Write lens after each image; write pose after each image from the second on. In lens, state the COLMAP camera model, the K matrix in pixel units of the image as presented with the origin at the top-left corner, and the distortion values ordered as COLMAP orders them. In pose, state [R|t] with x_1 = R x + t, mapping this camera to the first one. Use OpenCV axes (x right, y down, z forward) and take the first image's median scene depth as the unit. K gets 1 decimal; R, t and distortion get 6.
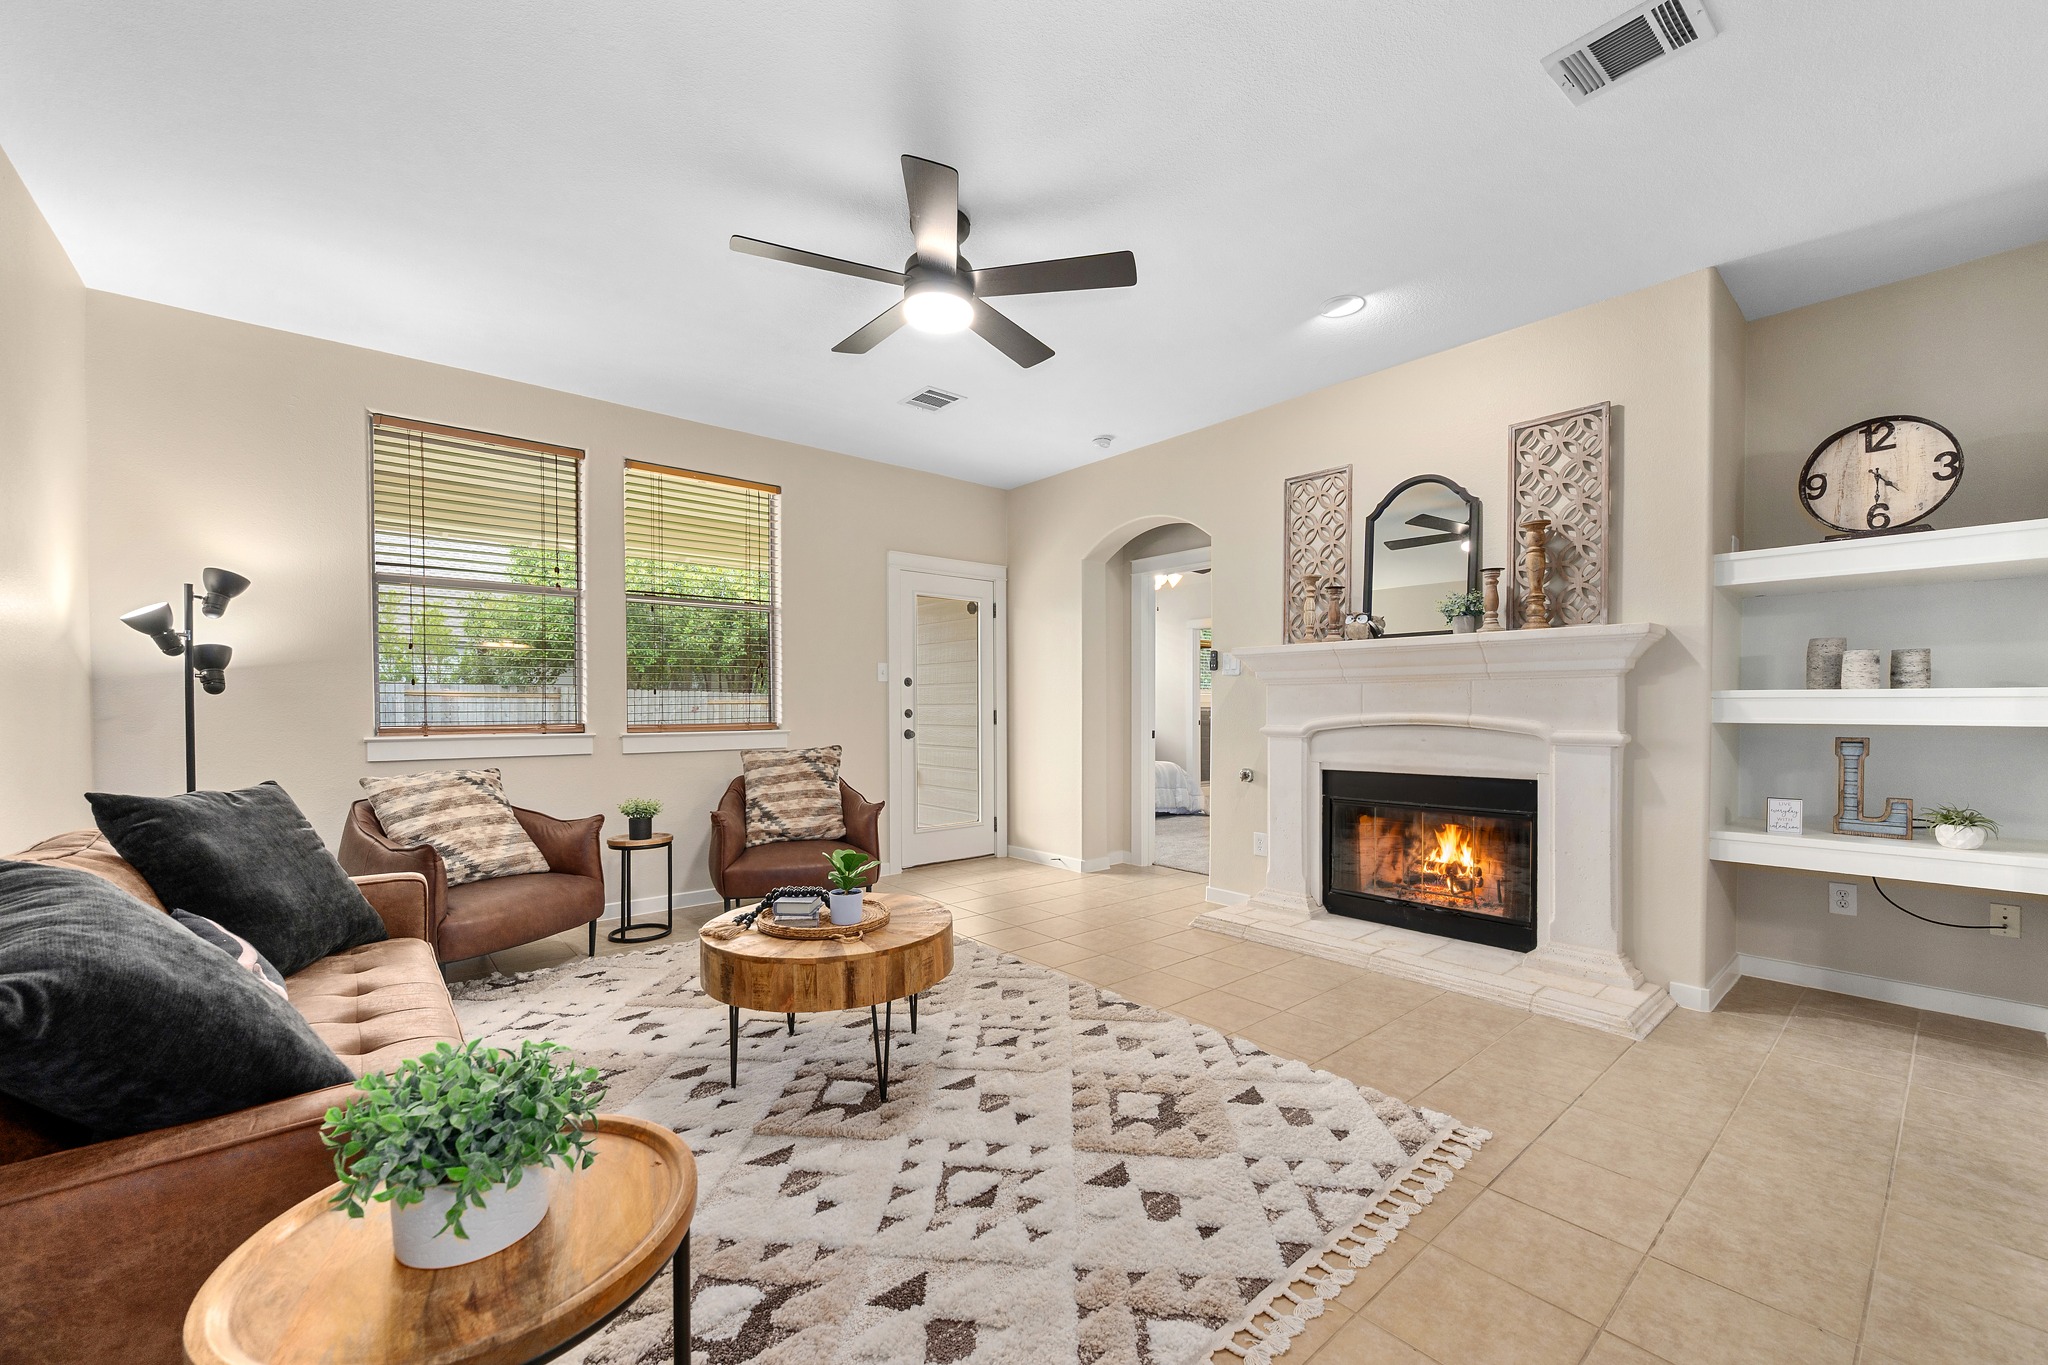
lens RADIAL K [[834.0, 0, 1030.8], [0, 834.0, 702.1], [0, 0, 1]] dist [0.011890, 0.000084]
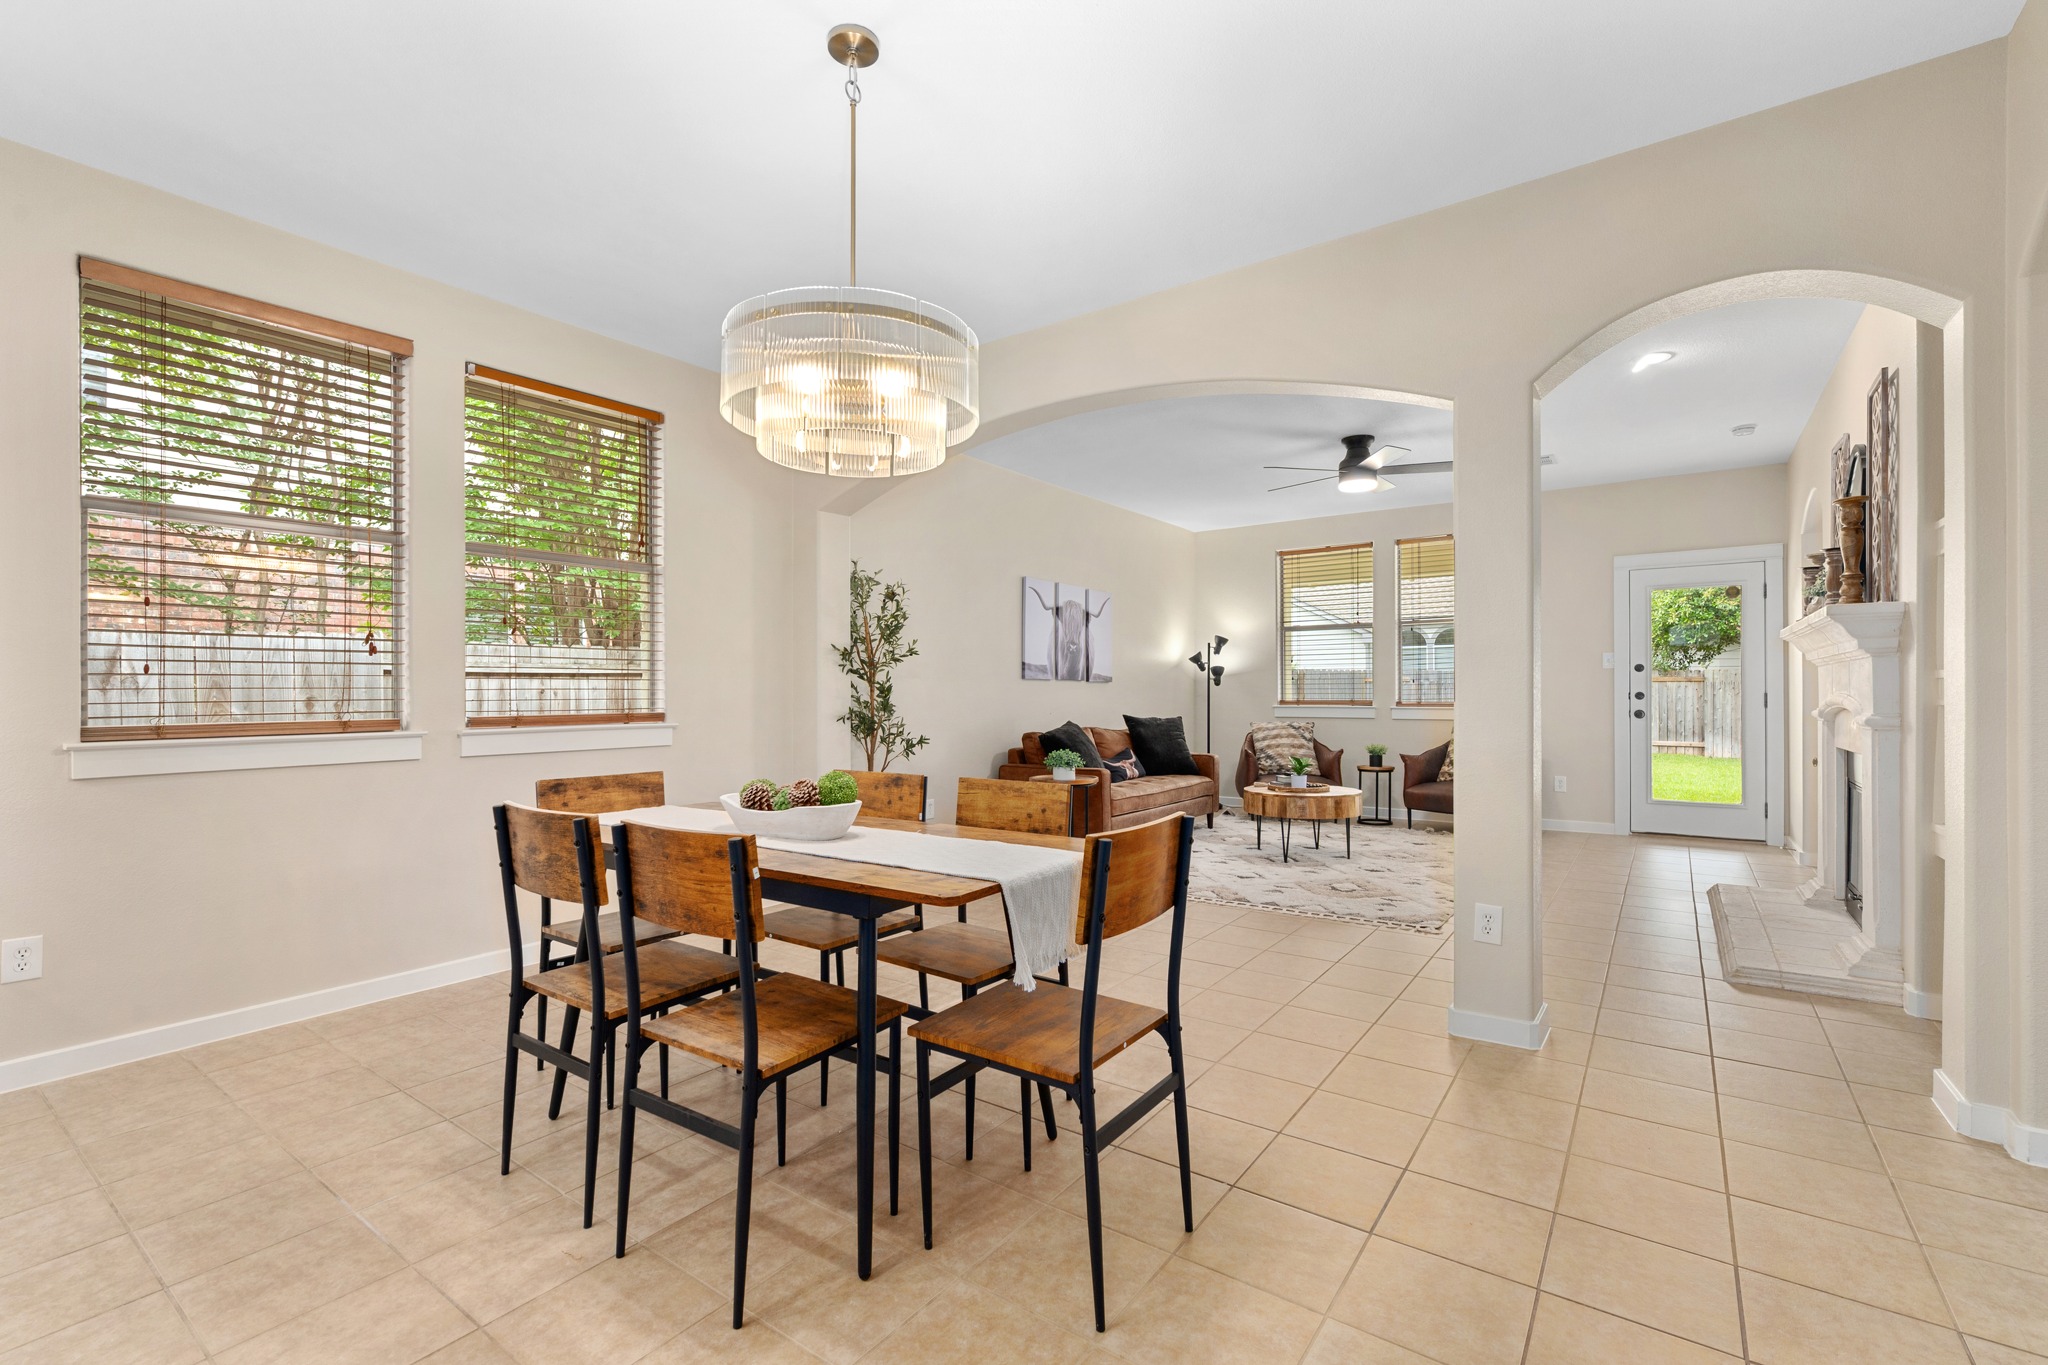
lens RADIAL K [[892.8, 0, 1017.7], [0, 892.8, 684.5], [0, 0, 1]] dist [0.002417, -0.000256]
pose [[0.224037, -0.009423, -0.974535, 1.342196], [0.007133, 0.999942, -0.008029, 0.003234], [0.974555, -0.005153, 0.224091, -0.152122]]
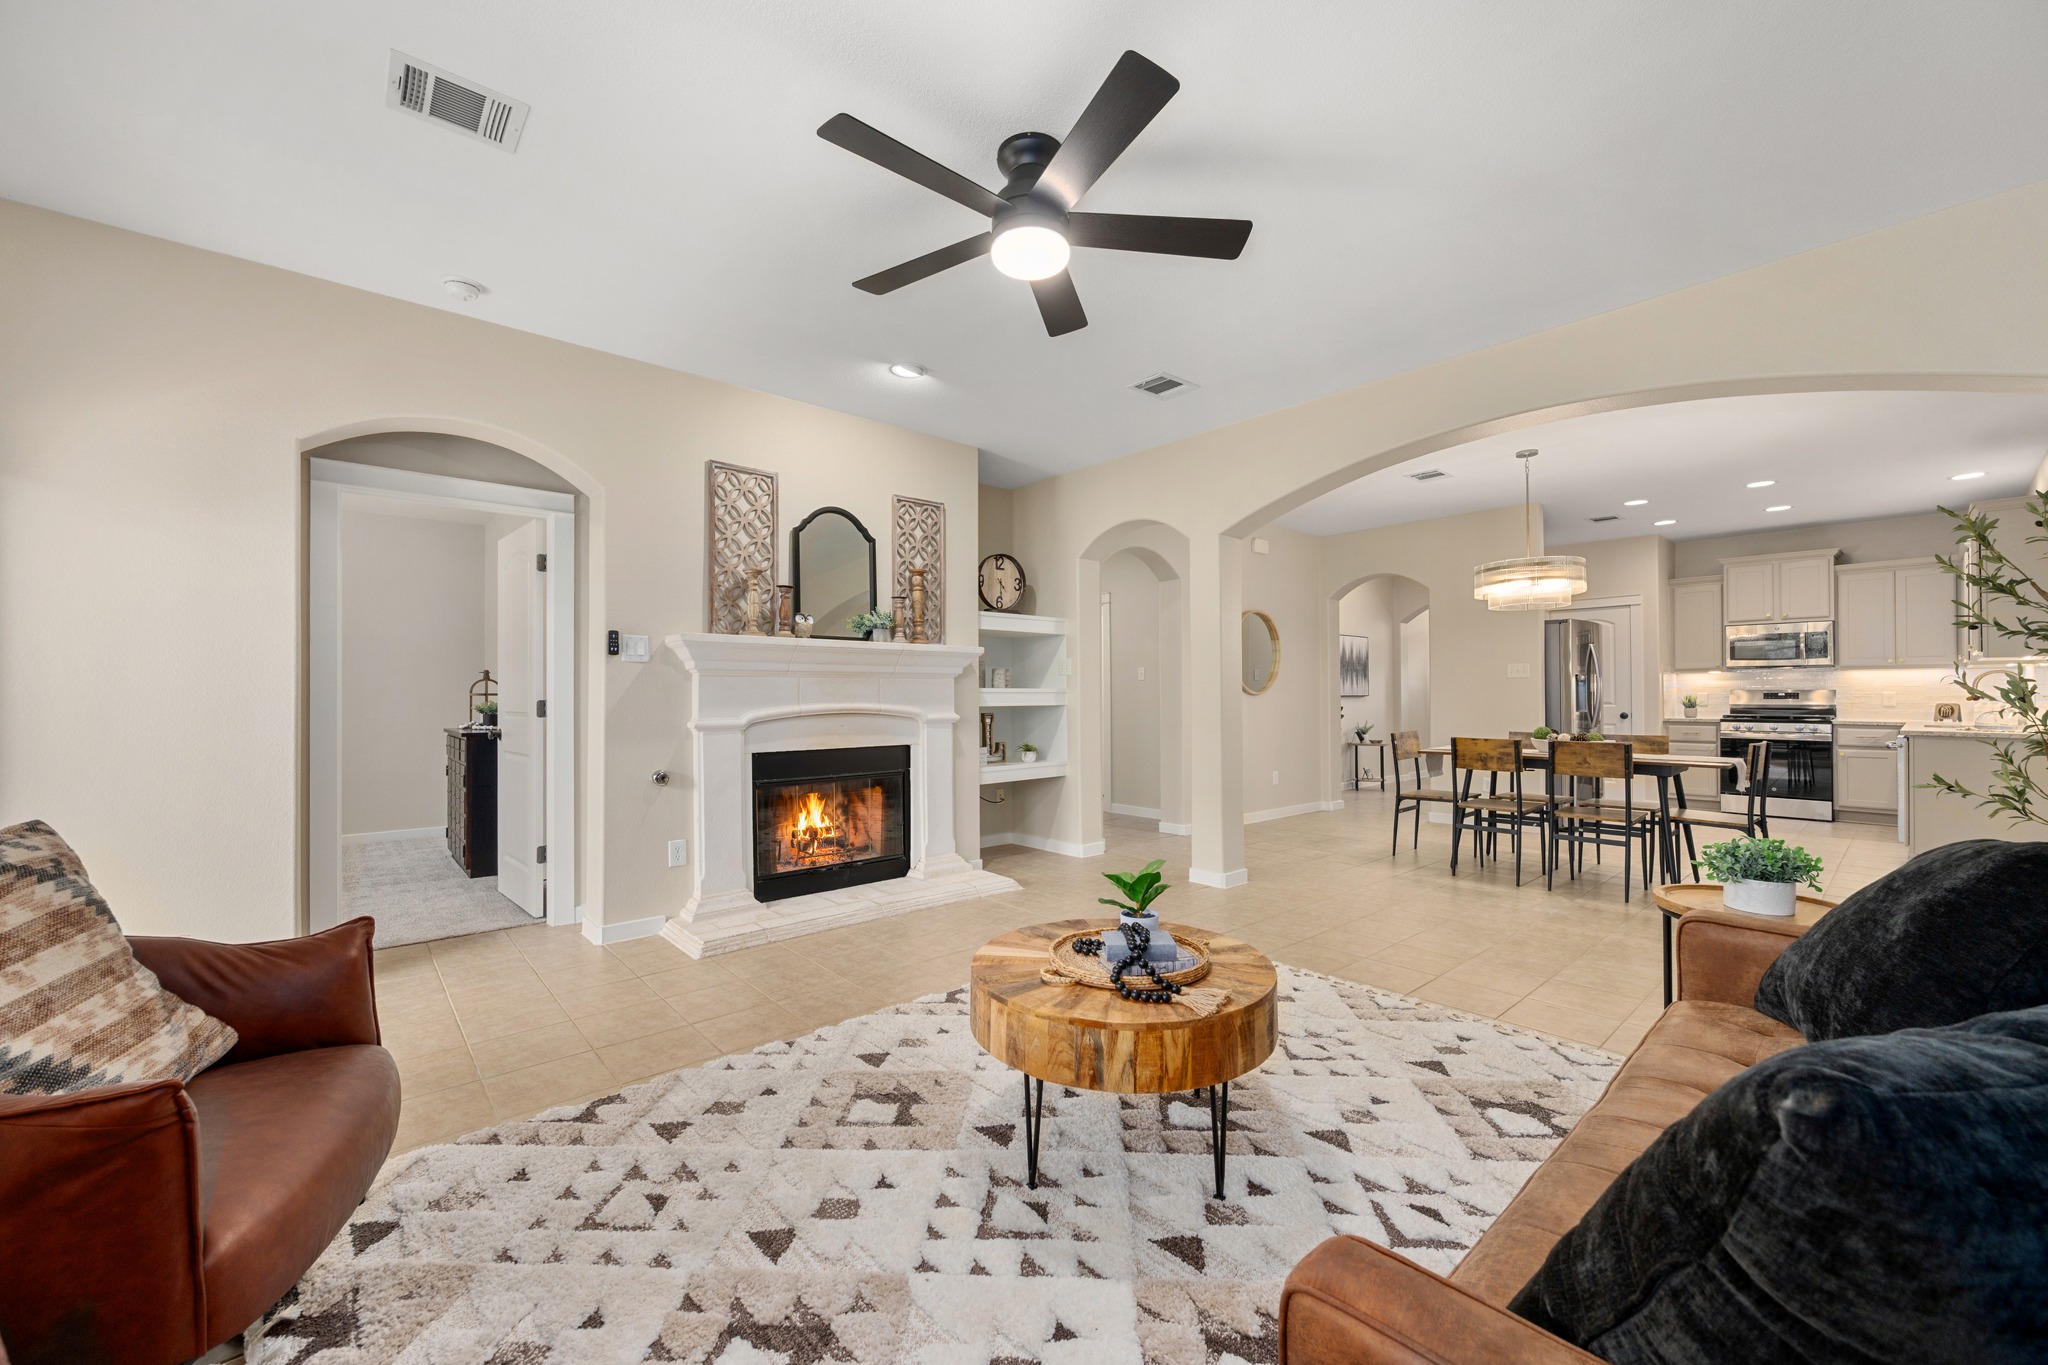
lens RADIAL K [[830.8, 0, 1029.6], [0, 830.8, 692.4], [0, 0, 1]] dist [0.000994, 0.000092]
pose [[-0.037313, 0.002965, 0.999299, -0.810135], [-0.004207, 0.999986, -0.003124, -0.000425], [-0.999295, -0.004320, -0.037300, 0.832631]]
